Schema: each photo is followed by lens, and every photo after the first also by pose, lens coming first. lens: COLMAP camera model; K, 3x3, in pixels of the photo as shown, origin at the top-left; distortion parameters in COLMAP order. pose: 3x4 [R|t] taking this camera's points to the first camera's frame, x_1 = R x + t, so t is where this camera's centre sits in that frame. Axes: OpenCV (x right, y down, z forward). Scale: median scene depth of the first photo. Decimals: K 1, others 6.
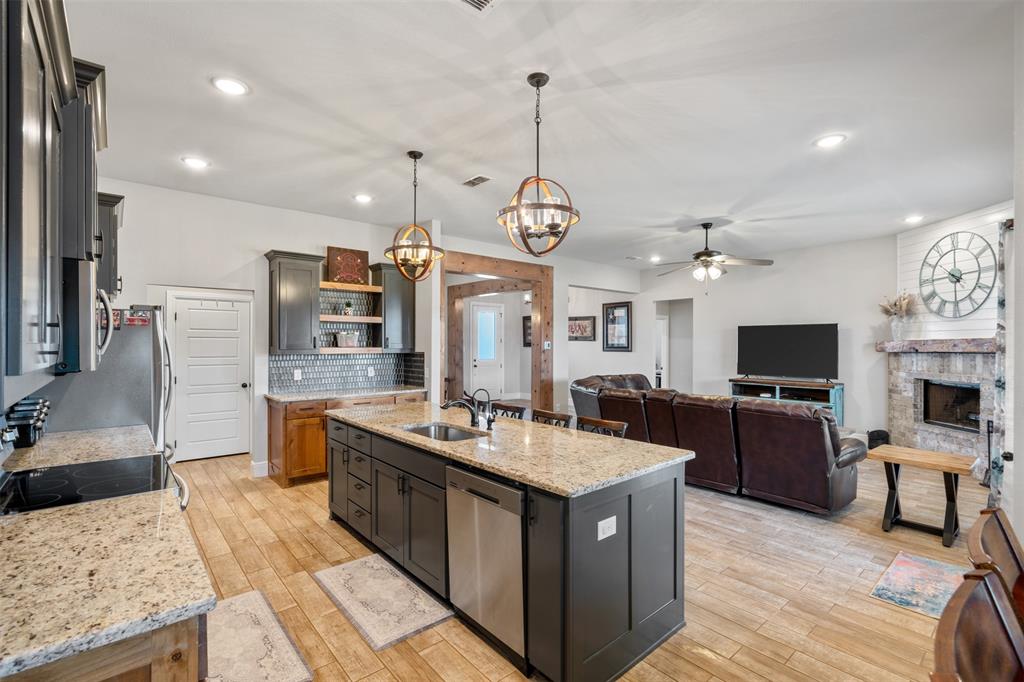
lens RADIAL K [[459.0, 0, 512.0], [0, 459.0, 341.0], [0, 0, 1]] dist [-0.001456, 0.000062]
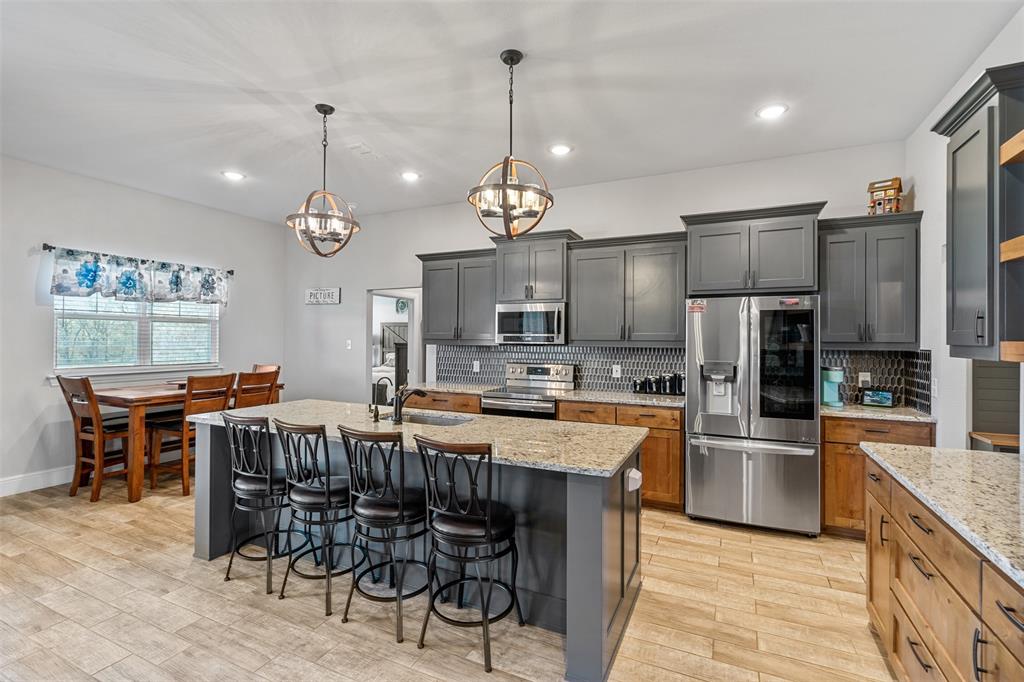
lens RADIAL K [[469.9, 0, 509.2], [0, 469.9, 335.6], [0, 0, 1]] dist [-0.001761, 0.000269]
pose [[-0.916890, -0.008667, -0.399046, 0.044766], [-0.005232, 0.999939, -0.009696, 0.013376], [0.399106, -0.006802, -0.916880, 1.033284]]
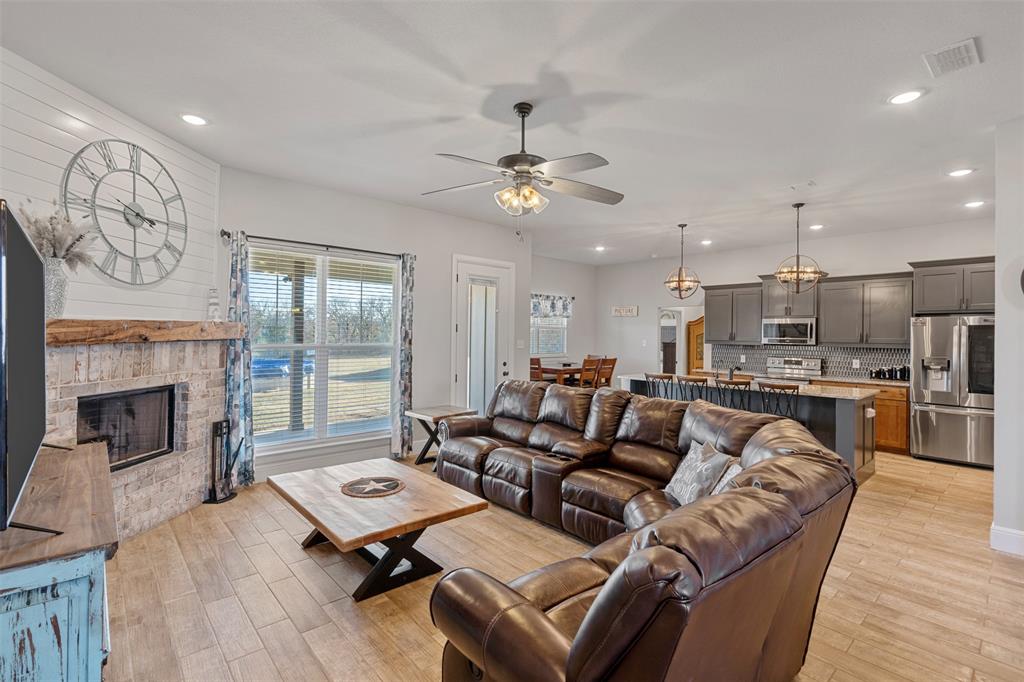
lens RADIAL K [[471.2, 0, 508.0], [0, 471.2, 330.3], [0, 0, 1]] dist [-0.000947, 0.000422]
pose [[-0.999777, -0.015354, -0.014509, 0.444814], [-0.015147, 0.999784, -0.014239, 0.011213], [0.014725, -0.014016, -0.999793, 1.537065]]
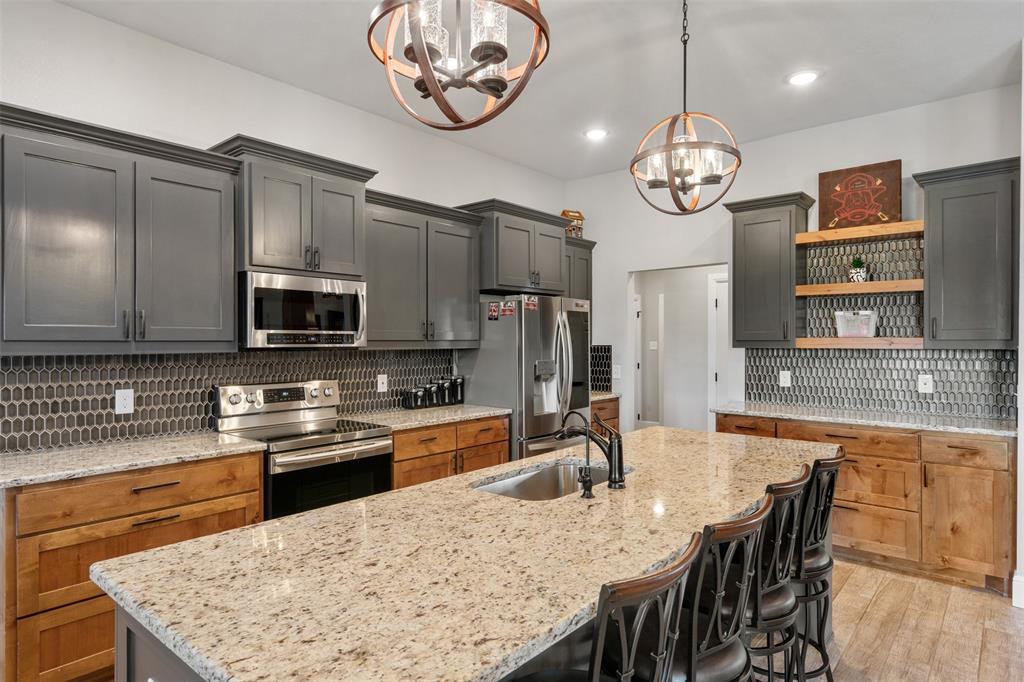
lens RADIAL K [[579.3, 0, 512.0], [0, 579.3, 341.0], [0, 0, 1]] dist [-0.002826, -0.000735]
pose [[0.145510, -0.004347, -0.989347, 0.281247], [0.007541, 0.999966, -0.003284, 0.016520], [0.989328, -0.006983, 0.145538, 0.432437]]
